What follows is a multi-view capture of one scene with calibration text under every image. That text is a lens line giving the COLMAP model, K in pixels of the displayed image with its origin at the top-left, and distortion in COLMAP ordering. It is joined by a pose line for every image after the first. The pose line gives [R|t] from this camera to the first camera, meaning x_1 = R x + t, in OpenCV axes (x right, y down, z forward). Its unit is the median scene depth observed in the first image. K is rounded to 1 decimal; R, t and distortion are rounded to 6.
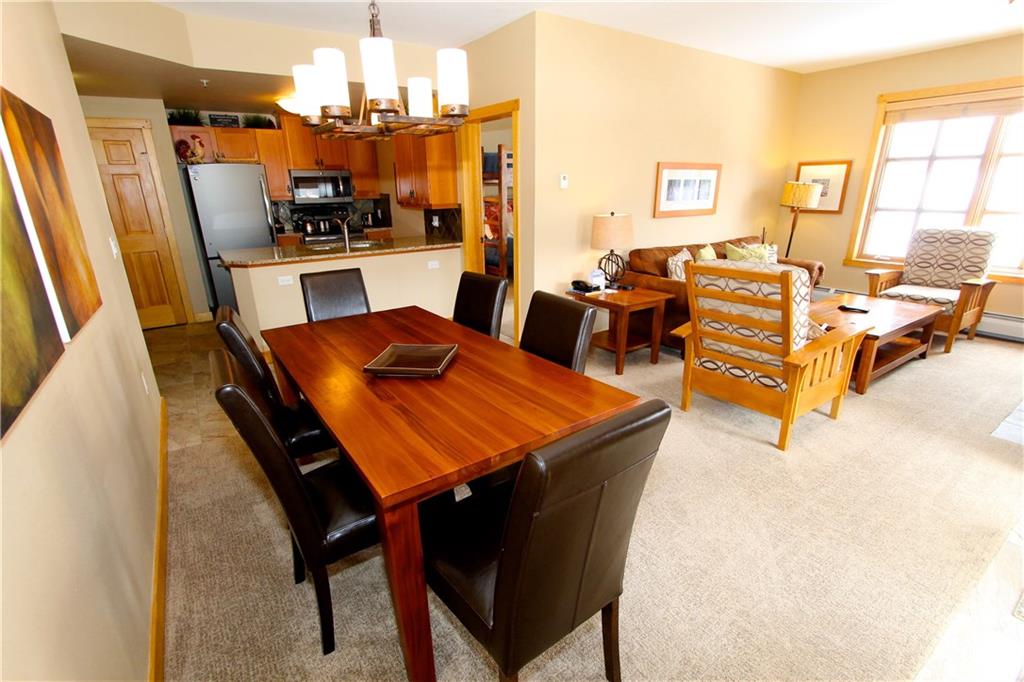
lens RADIAL K [[477.3, 0, 509.3], [0, 477.3, 354.2], [0, 0, 1]] dist [-0.014493, 0.001419]
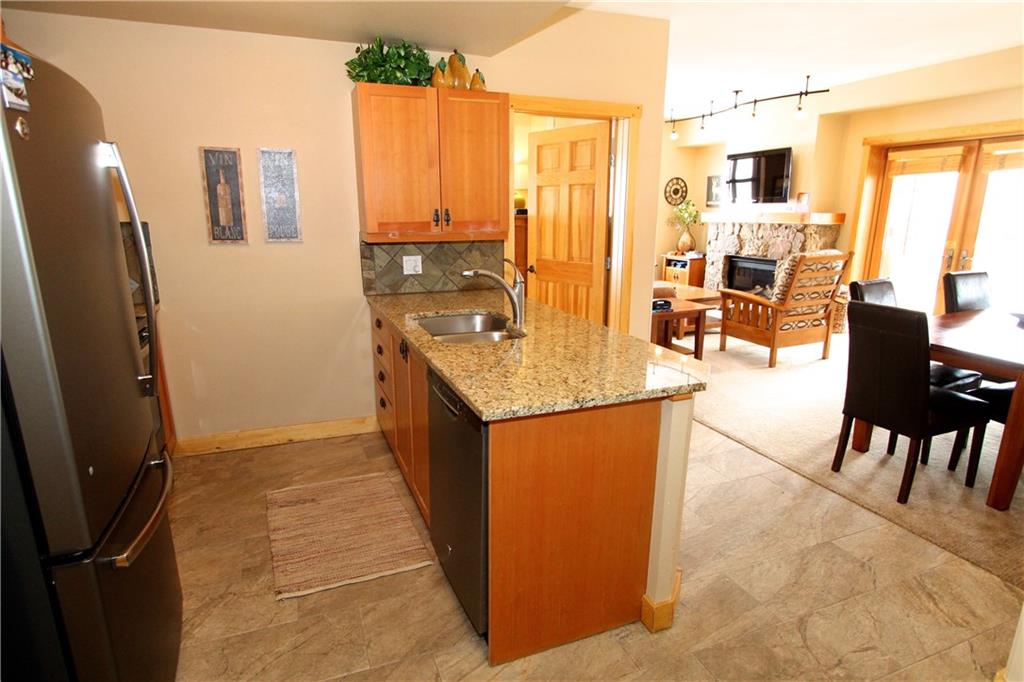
lens RADIAL K [[557.9, 0, 506.0], [0, 557.9, 350.0], [0, 0, 1]] dist [-0.014285, 0.000197]
pose [[0.225190, -0.231863, 0.946324, -0.877150], [0.326811, 0.932977, 0.150824, -0.282542], [-0.917869, 0.275305, 0.285872, 0.844090]]
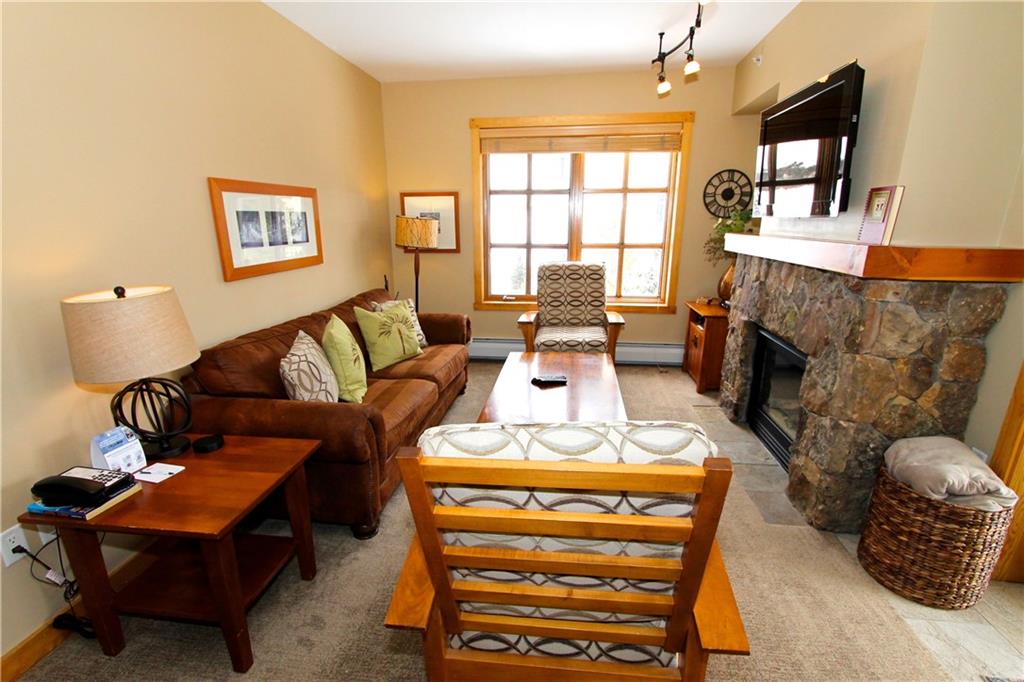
lens RADIAL K [[477.3, 0, 510.6], [0, 477.3, 353.4], [0, 0, 1]] dist [-0.014493, 0.001419]
pose [[0.663433, -0.197462, 0.721710, 0.116799], [0.243483, 0.969025, 0.041307, -0.153699], [-0.707512, 0.148319, 0.690962, 0.421843]]
